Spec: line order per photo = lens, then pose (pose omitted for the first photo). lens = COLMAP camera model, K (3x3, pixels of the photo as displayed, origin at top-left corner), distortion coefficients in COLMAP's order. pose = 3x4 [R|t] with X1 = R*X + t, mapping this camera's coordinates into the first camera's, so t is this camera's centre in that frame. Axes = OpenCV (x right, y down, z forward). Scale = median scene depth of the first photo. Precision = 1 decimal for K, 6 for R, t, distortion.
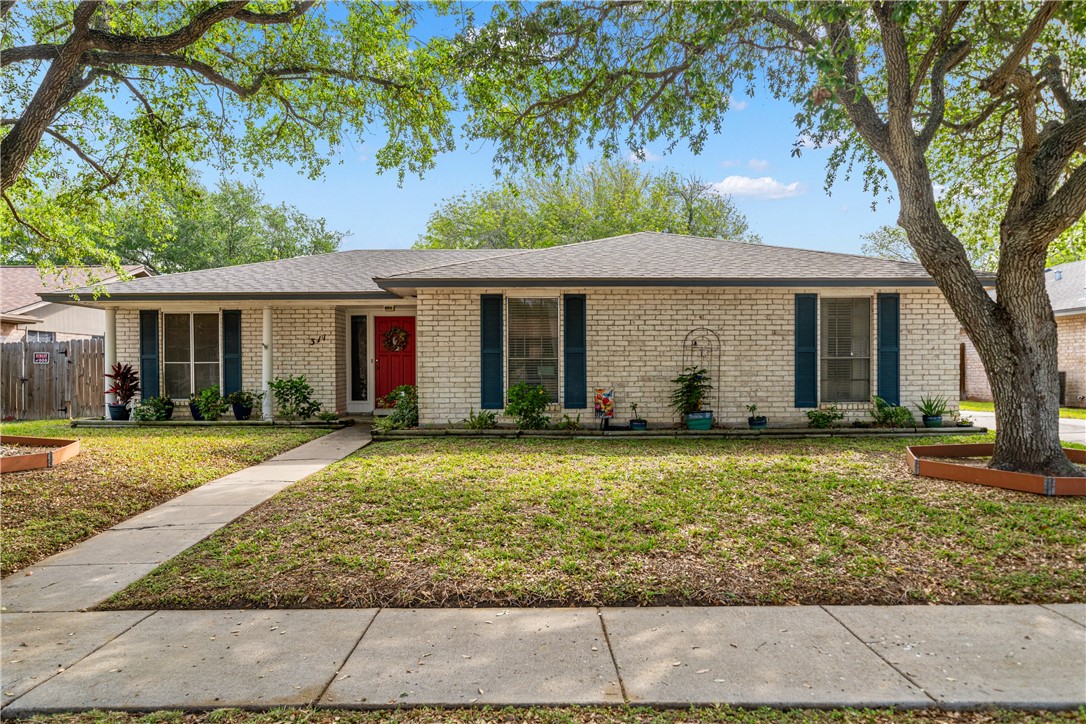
lens RADIAL K [[613.6, 0, 544.1], [0, 613.6, 369.7], [0, 0, 1]] dist [-0.002414, -0.000316]
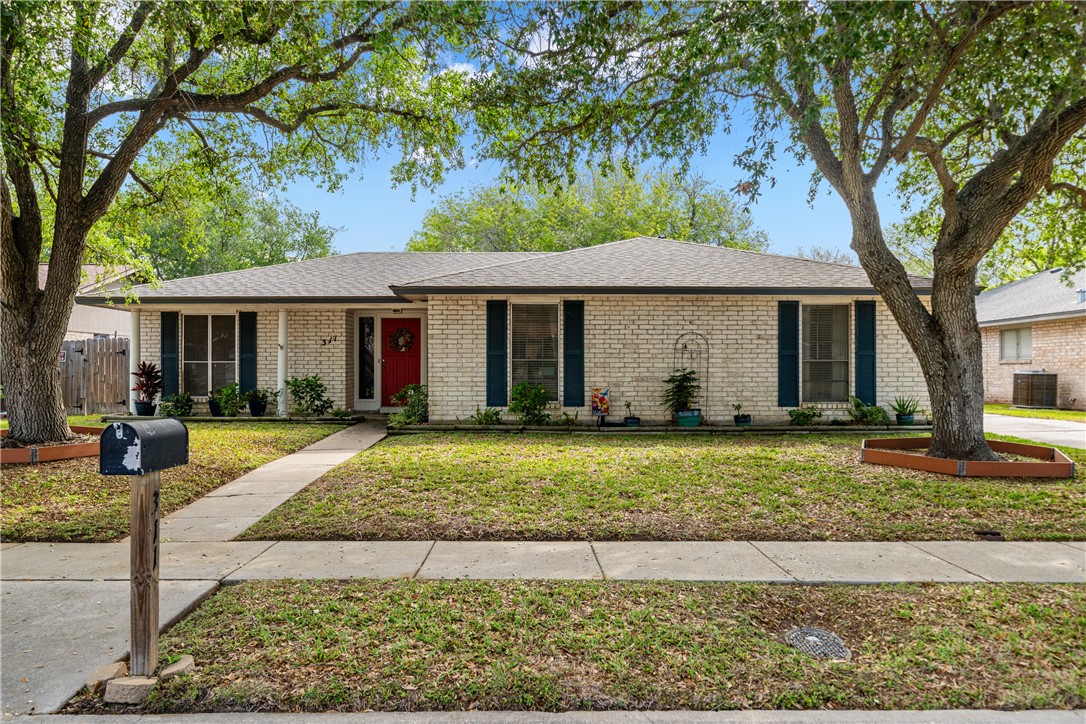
lens RADIAL K [[677.1, 0, 543.0], [0, 677.1, 362.0], [0, 0, 1]] dist [-0.002183, -0.000316]
pose [[0.999974, 0.004833, 0.005427, -0.010222], [-0.004778, 0.999938, -0.010076, -0.002744], [-0.005475, 0.010050, 0.999935, -0.190294]]
